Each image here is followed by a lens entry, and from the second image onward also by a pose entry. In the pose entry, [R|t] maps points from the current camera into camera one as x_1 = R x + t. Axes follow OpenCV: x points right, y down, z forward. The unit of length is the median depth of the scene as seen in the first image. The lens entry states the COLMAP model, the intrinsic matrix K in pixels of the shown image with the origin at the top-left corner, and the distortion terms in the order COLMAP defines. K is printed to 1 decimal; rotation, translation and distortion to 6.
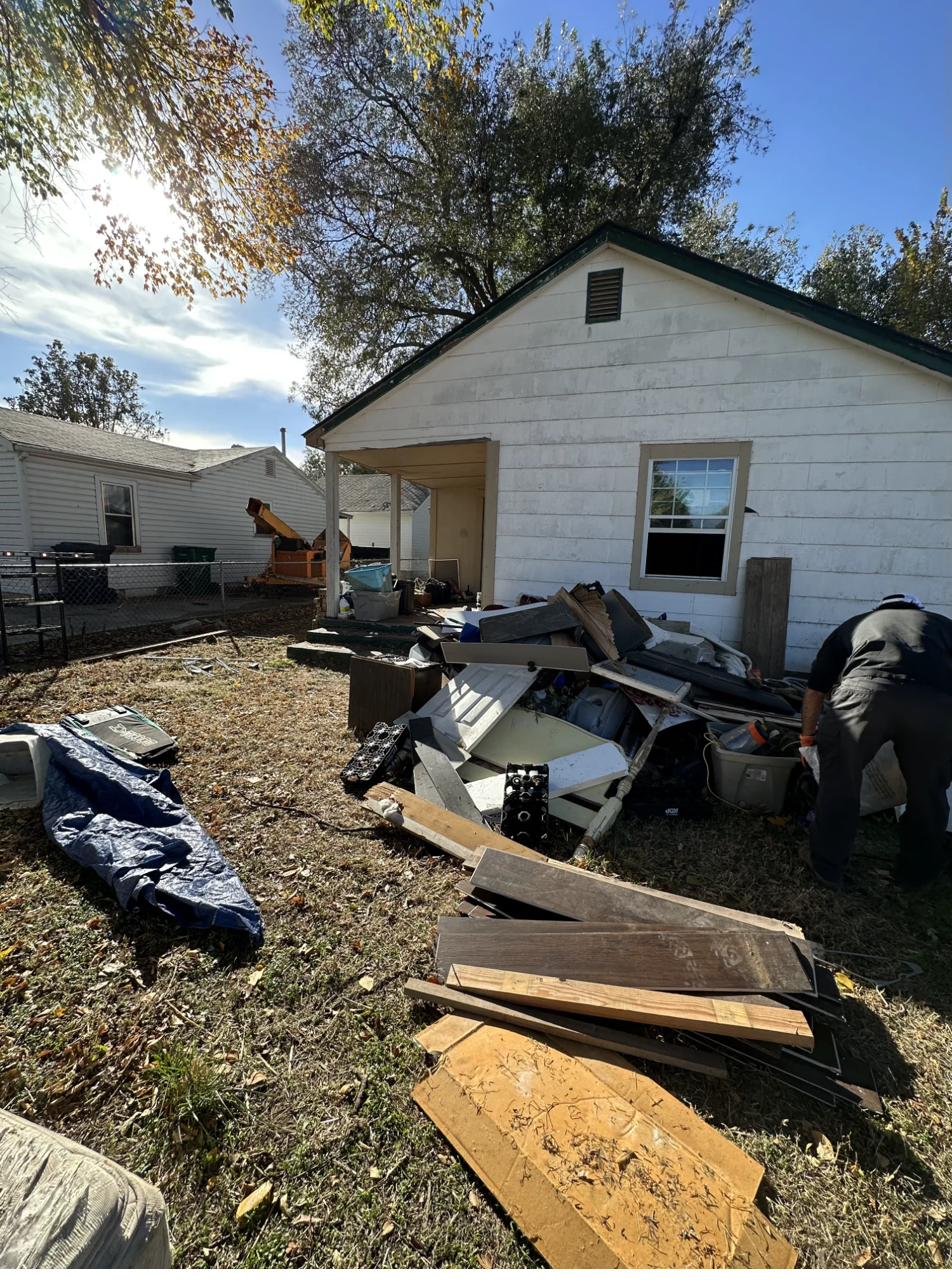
lens RADIAL K [[580.8, 0, 476.0], [0, 580.8, 644.0], [0, 0, 1]] dist [0.000936, 0.000074]
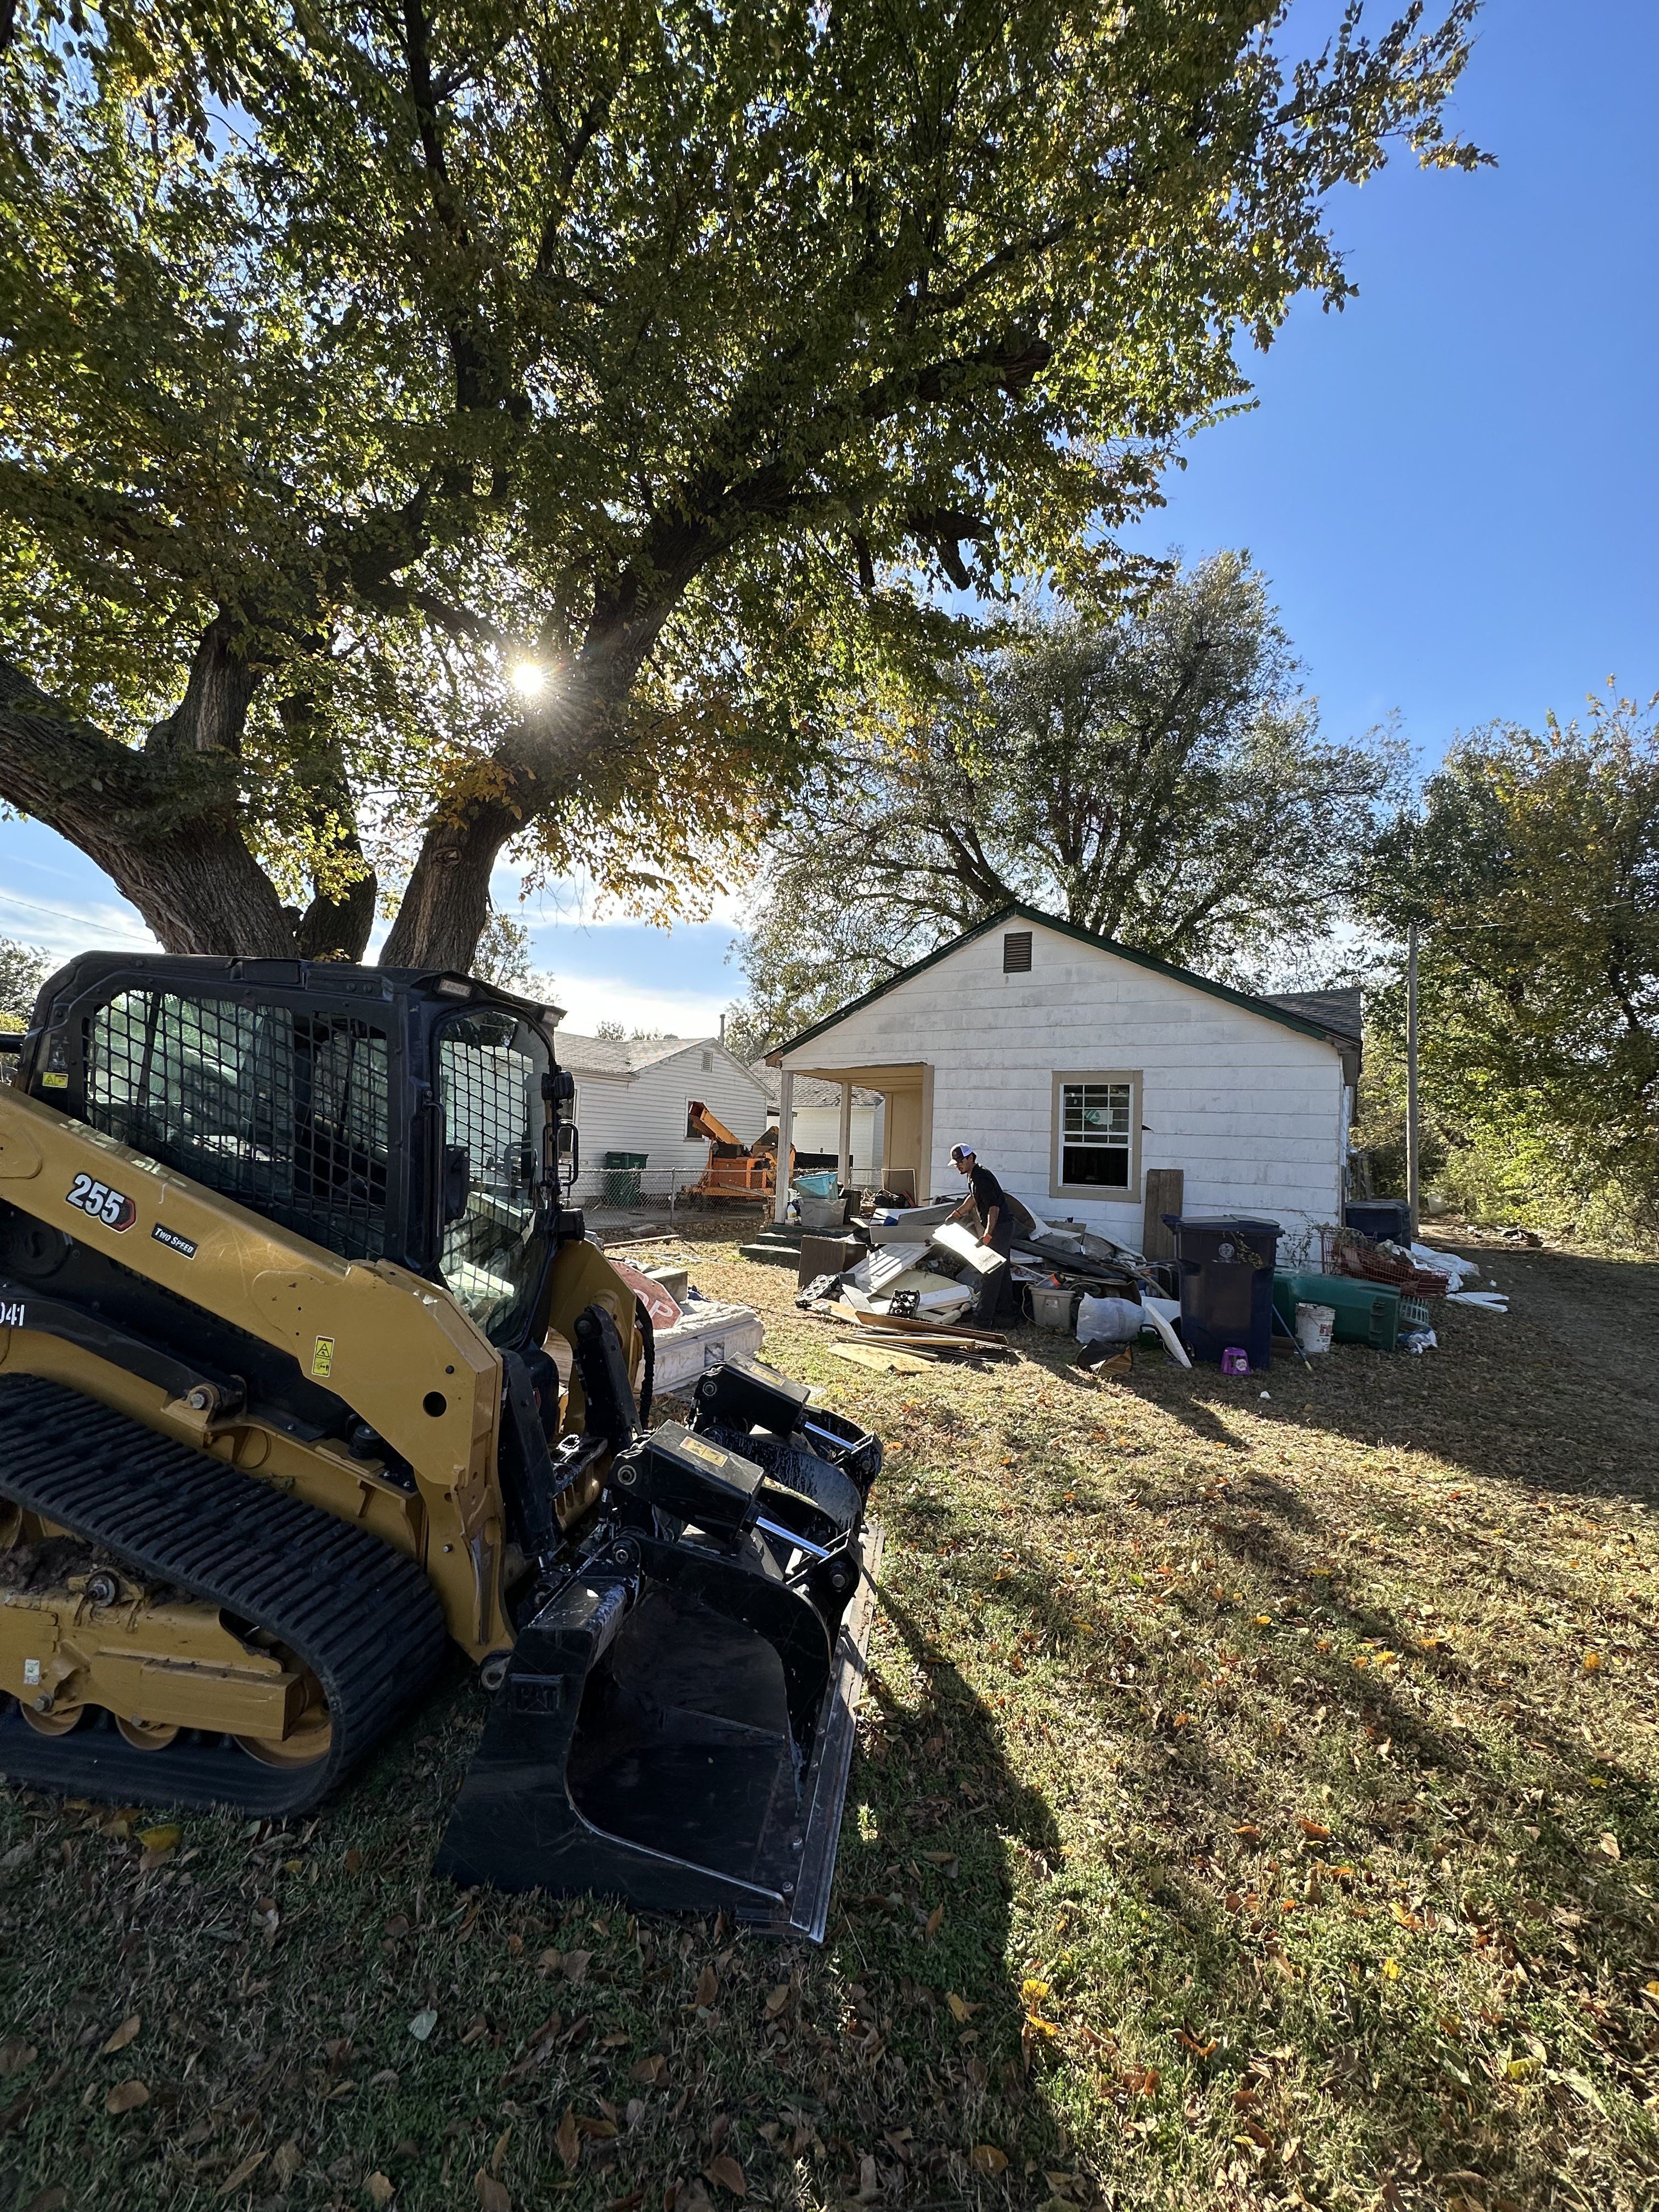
lens RADIAL K [[886.7, 0, 829.5], [0, 886.7, 1106.0], [0, 0, 1]] dist [0.000097, -0.000001]
pose [[0.986321, -0.001111, -0.164830, 0.131156], [-0.034460, 0.976492, -0.212783, 0.109751], [0.161192, 0.215553, 0.963096, -0.722800]]
